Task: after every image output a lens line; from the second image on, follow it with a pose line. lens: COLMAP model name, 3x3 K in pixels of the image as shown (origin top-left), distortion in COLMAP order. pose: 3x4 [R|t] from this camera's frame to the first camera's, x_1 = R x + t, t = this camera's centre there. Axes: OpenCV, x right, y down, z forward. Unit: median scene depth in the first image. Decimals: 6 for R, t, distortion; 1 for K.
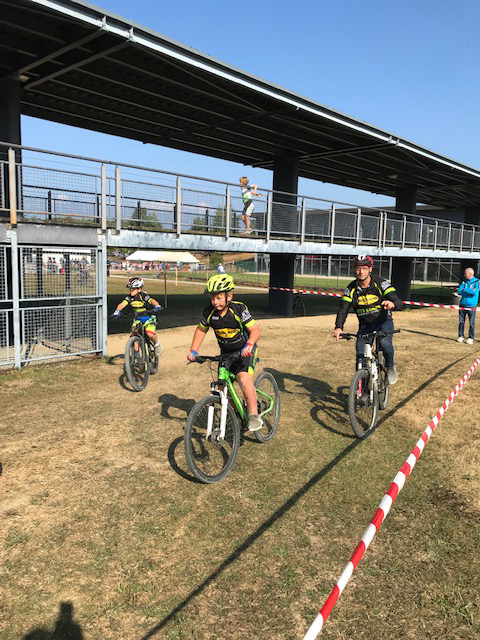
lens RADIAL K [[518.1, 0, 240.7], [0, 518.1, 319.2], [0, 0, 1]] dist [0.017329, -0.008094]
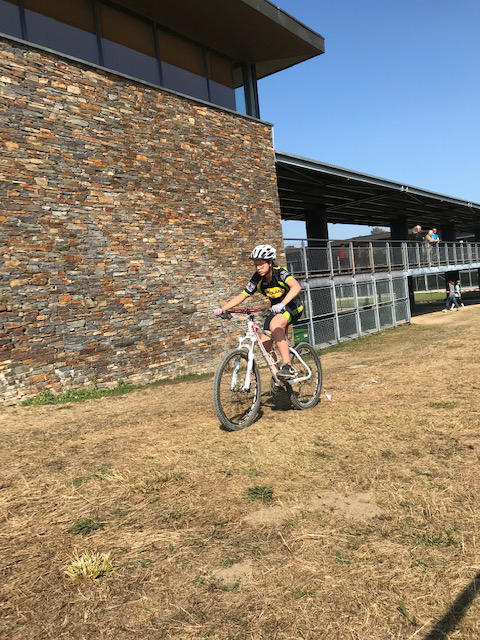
lens RADIAL K [[525.4, 0, 248.3], [0, 525.4, 318.9], [0, 0, 1]] dist [0.000630, -0.009029]
pose [[0.985328, -0.157120, 0.066652, -0.397417], [0.162456, 0.983128, -0.084073, 0.042084], [-0.052318, 0.093667, 0.994228, -0.437549]]
